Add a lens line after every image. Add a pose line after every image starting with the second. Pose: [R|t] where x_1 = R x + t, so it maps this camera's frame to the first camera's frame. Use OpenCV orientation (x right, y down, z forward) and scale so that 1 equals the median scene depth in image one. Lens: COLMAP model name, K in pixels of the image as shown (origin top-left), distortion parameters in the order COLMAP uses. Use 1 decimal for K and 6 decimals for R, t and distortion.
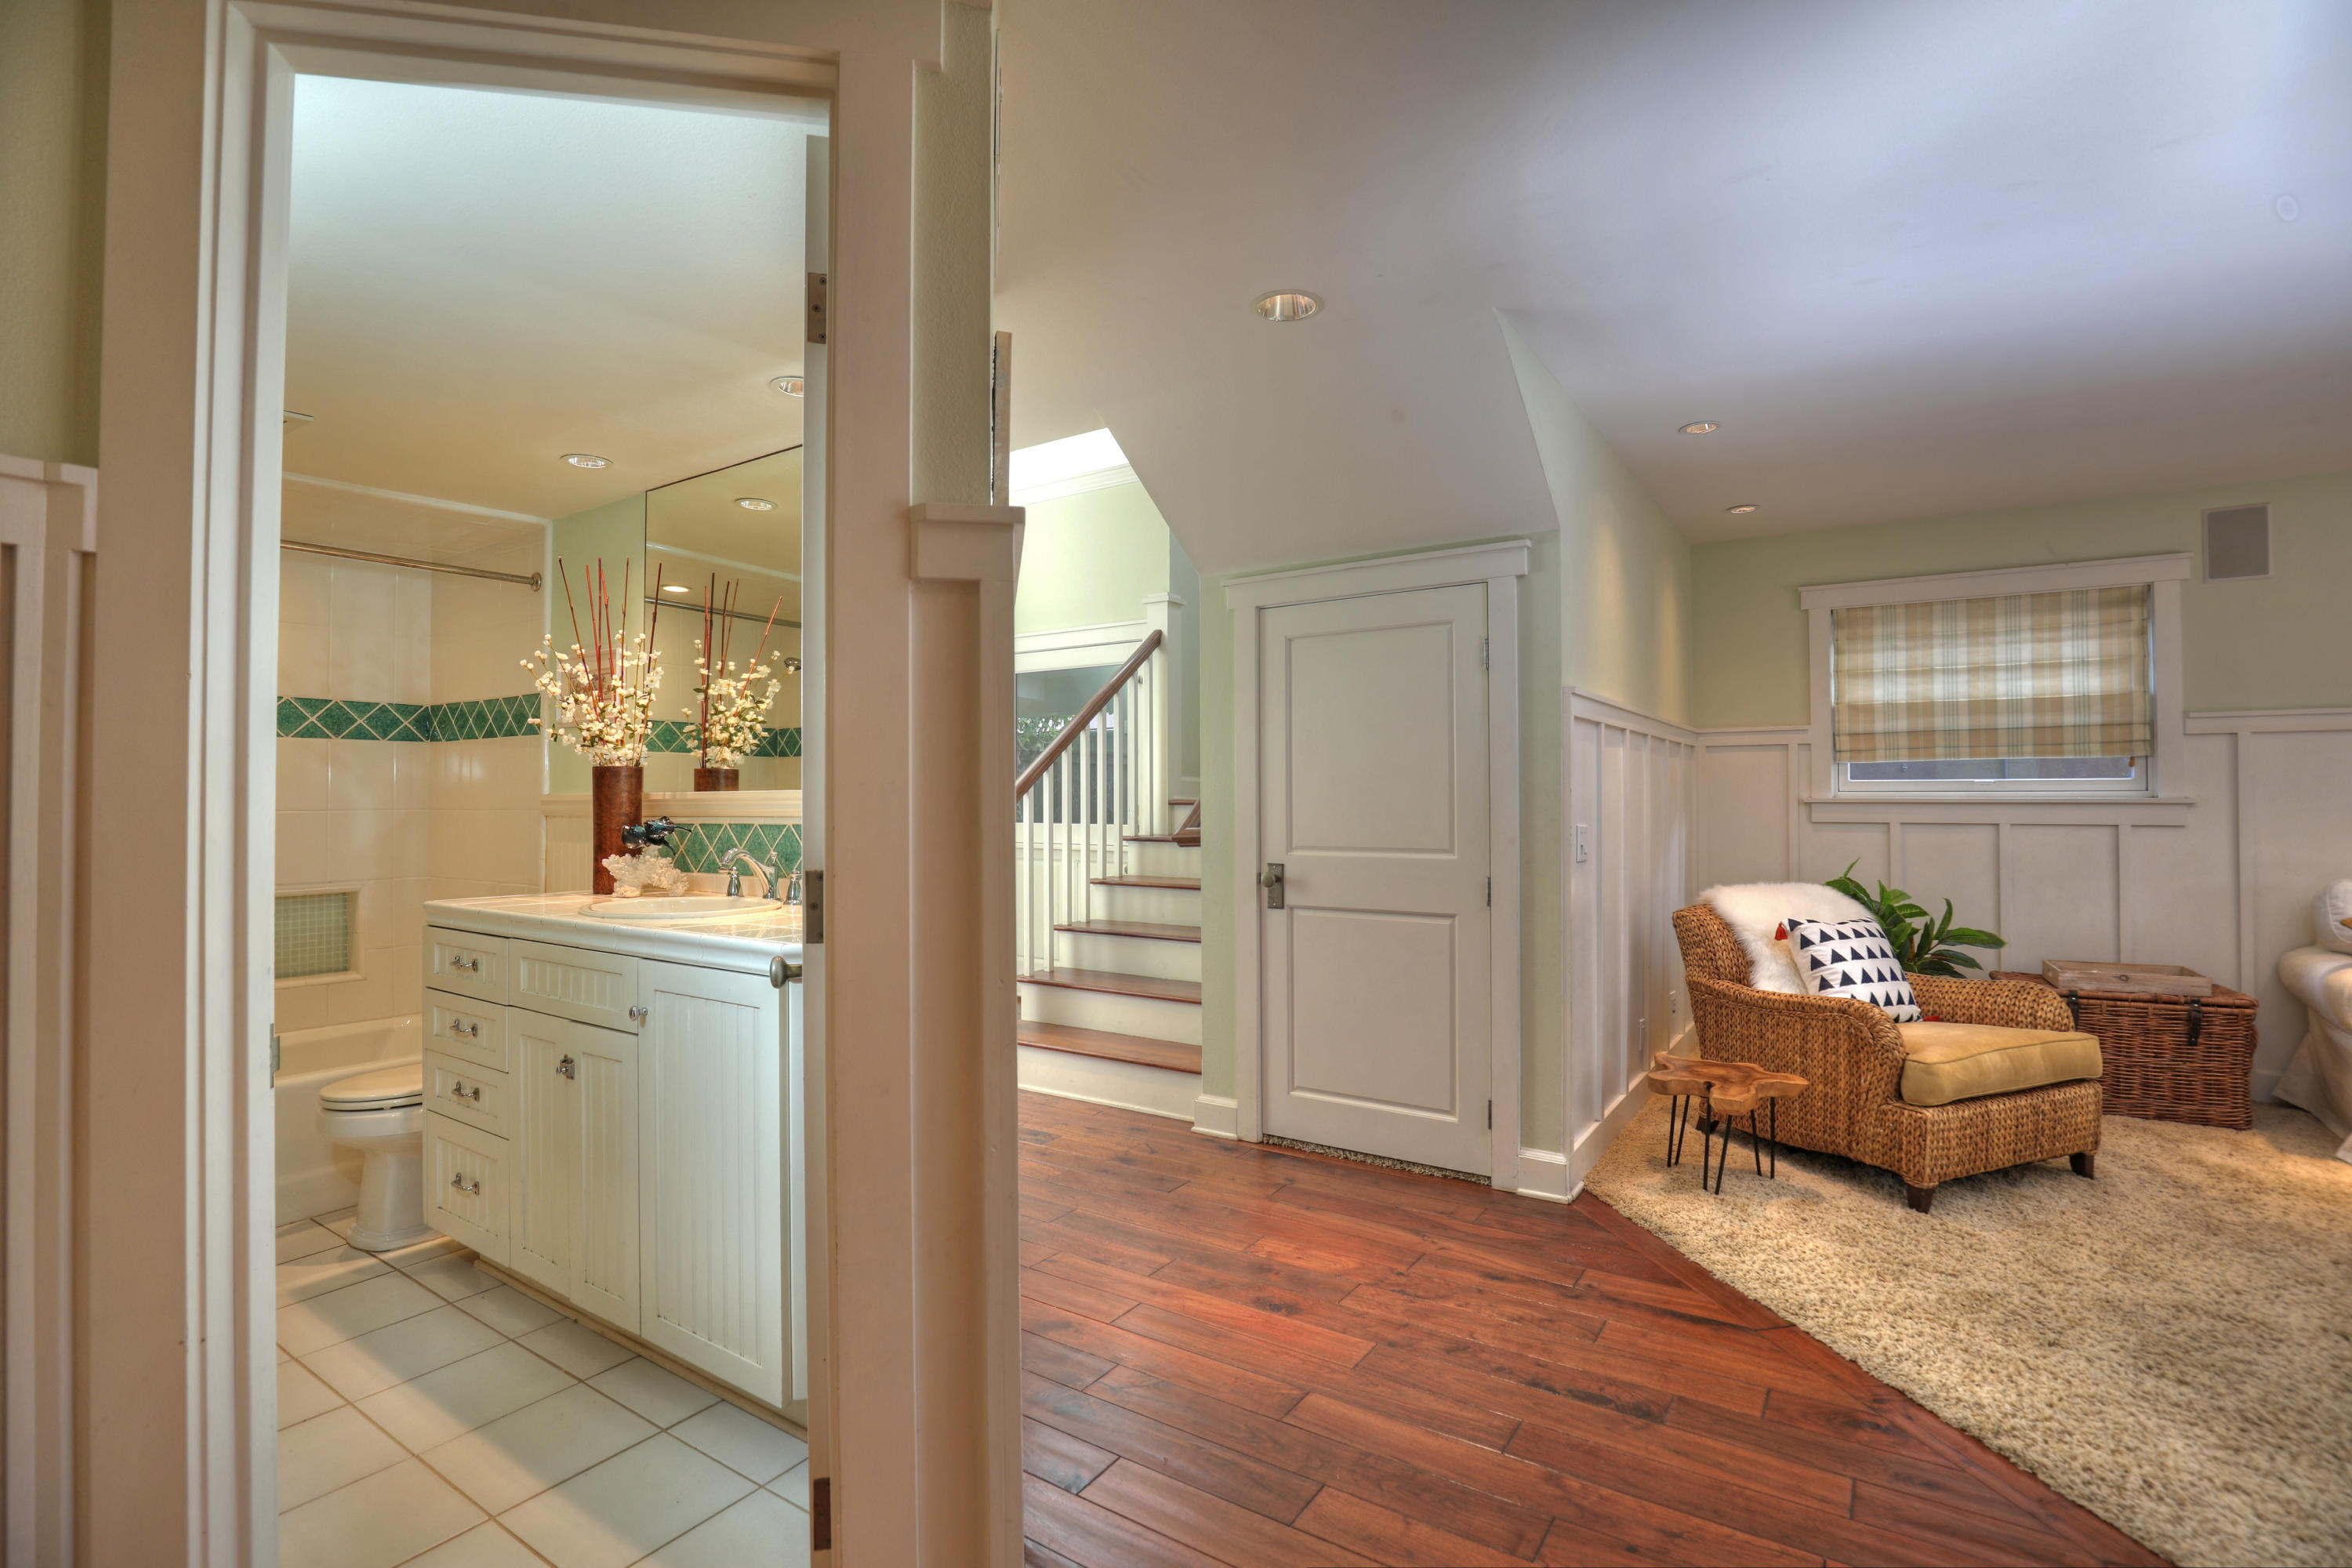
lens RADIAL K [[1081.1, 0, 1167.6], [0, 1081.1, 783.3], [0, 0, 1]] dist [-0.031316, 0.001780]
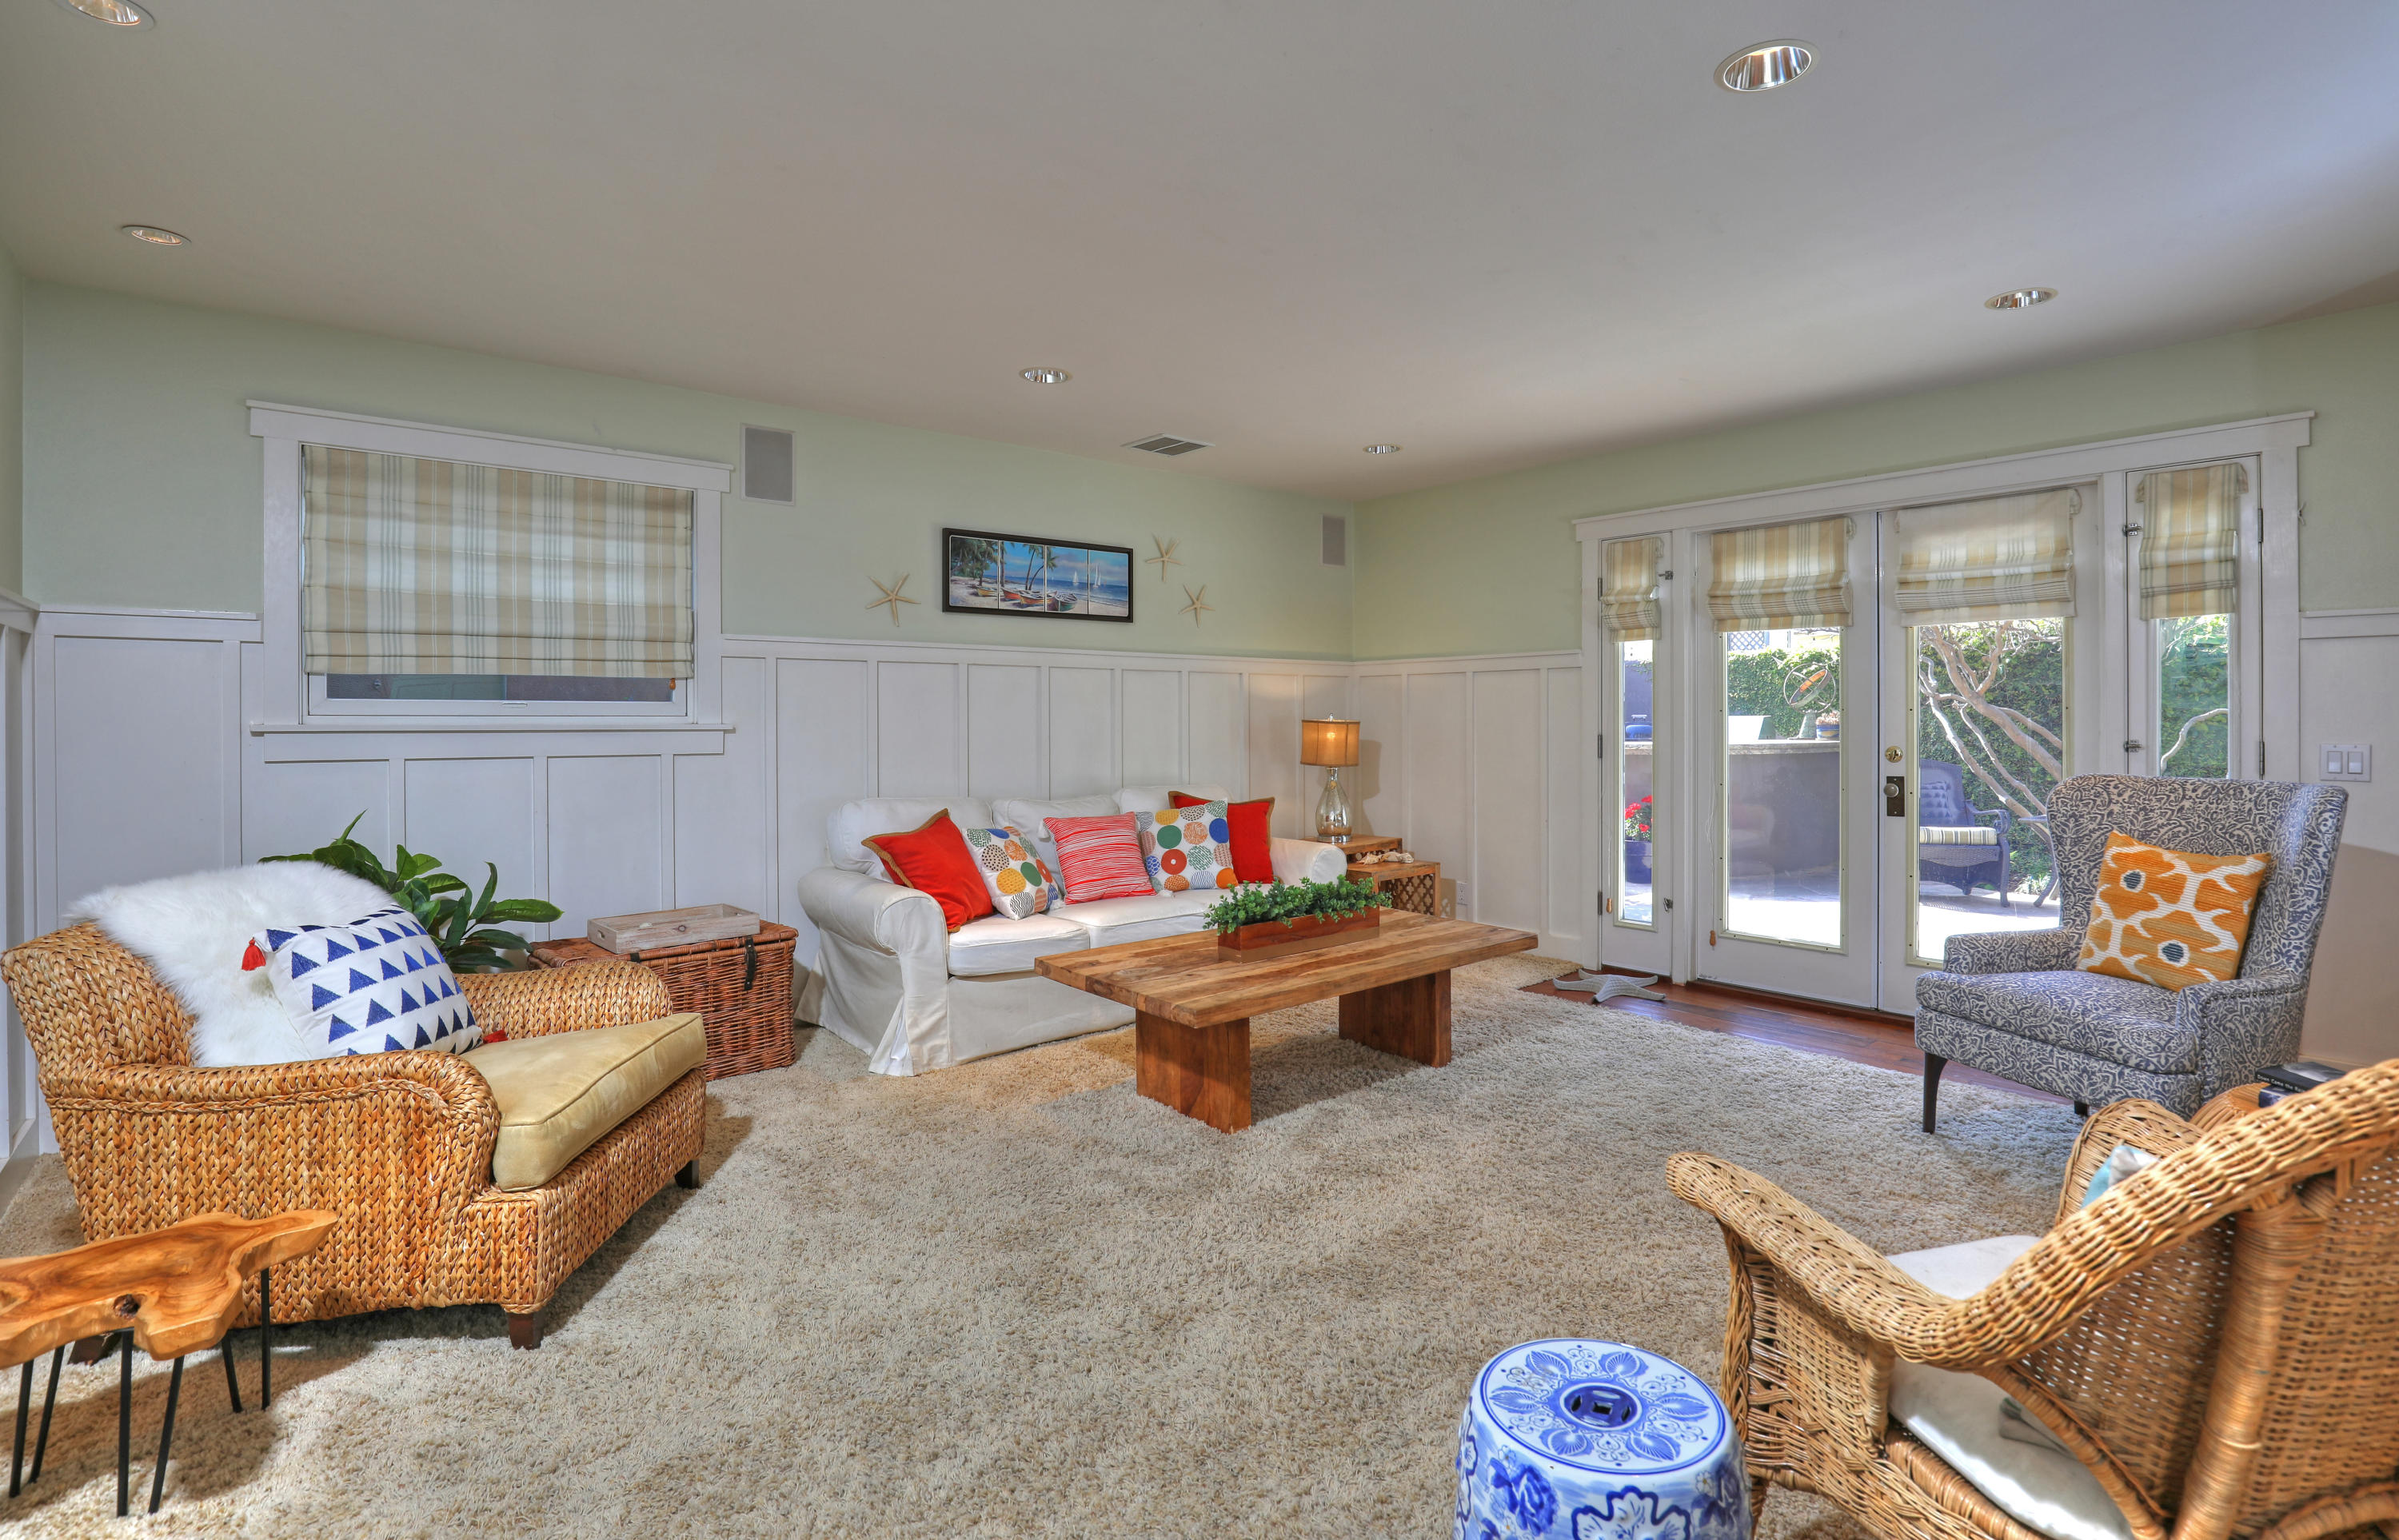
lens RADIAL K [[1125.4, 0, 1251.9], [0, 1125.4, 726.8], [0, 0, 1]] dist [-0.029400, 0.004032]
pose [[0.244014, -0.004010, 0.969764, 0.126792], [-0.007535, 0.999953, 0.006030, 0.007422], [-0.969743, -0.008778, 0.243972, 0.329345]]
